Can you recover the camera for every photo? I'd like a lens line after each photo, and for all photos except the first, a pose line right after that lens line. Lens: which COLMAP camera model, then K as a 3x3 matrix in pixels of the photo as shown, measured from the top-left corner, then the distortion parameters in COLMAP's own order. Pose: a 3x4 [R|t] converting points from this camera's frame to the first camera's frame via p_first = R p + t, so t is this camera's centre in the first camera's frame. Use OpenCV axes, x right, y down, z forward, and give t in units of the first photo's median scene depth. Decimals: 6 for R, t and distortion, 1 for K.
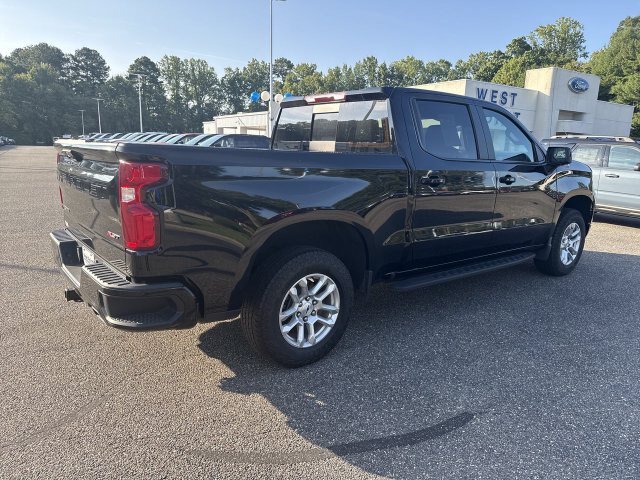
lens RADIAL K [[448.8, 0, 320.2], [0, 448.8, 239.7], [0, 0, 1]] dist [0.011984, -0.016226]
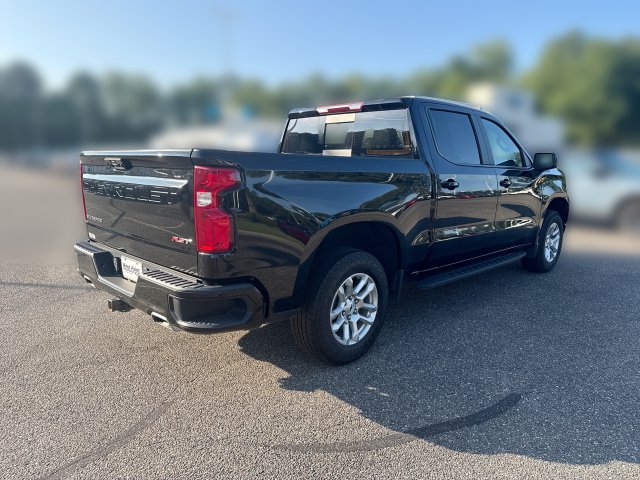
lens RADIAL K [[448.8, 0, 320.4], [0, 448.8, 239.6], [0, 0, 1]] dist [0.011984, -0.016226]
pose [[0.993665, -0.033870, 0.107161, -0.173008], [0.037218, 0.998875, -0.029400, 0.020791], [-0.106045, 0.033202, 0.993807, -0.027402]]
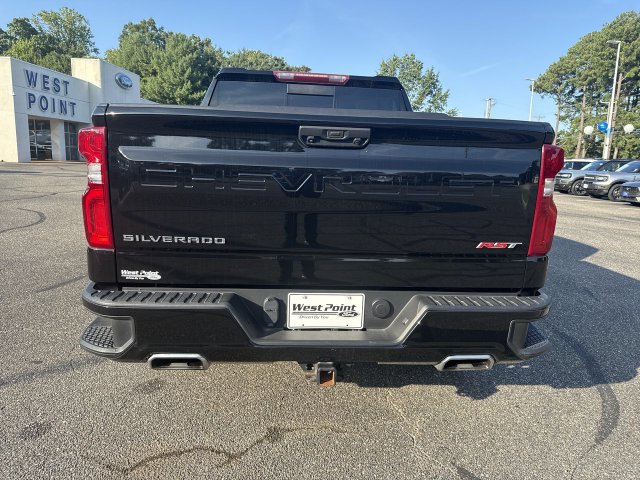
lens RADIAL K [[448.8, 0, 322.1], [0, 448.8, 241.0], [0, 0, 1]] dist [0.011984, -0.016226]
pose [[0.561939, -0.160086, 0.811540, -0.818947], [0.146453, 0.984849, 0.092864, -0.086002], [-0.814110, 0.066668, 0.576871, 0.542061]]
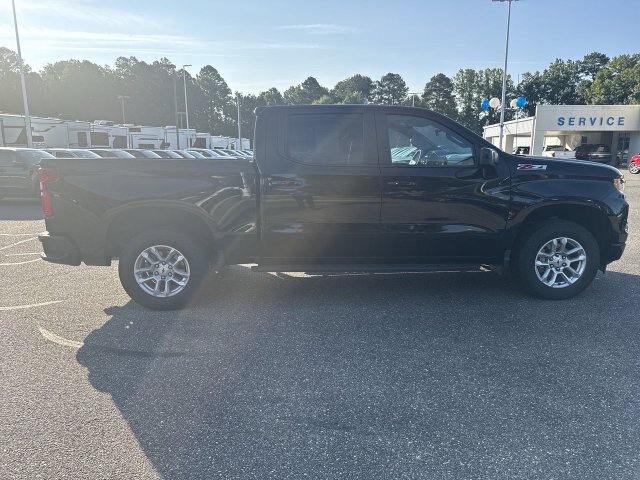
lens RADIAL K [[448.8, 0, 319.5], [0, 448.8, 241.9], [0, 0, 1]] dist [0.011984, -0.016226]
pose [[0.807320, 0.077151, -0.585049, 1.025459], [-0.089113, 0.995986, 0.008374, 0.005144], [0.583347, 0.045375, 0.810955, 0.099545]]
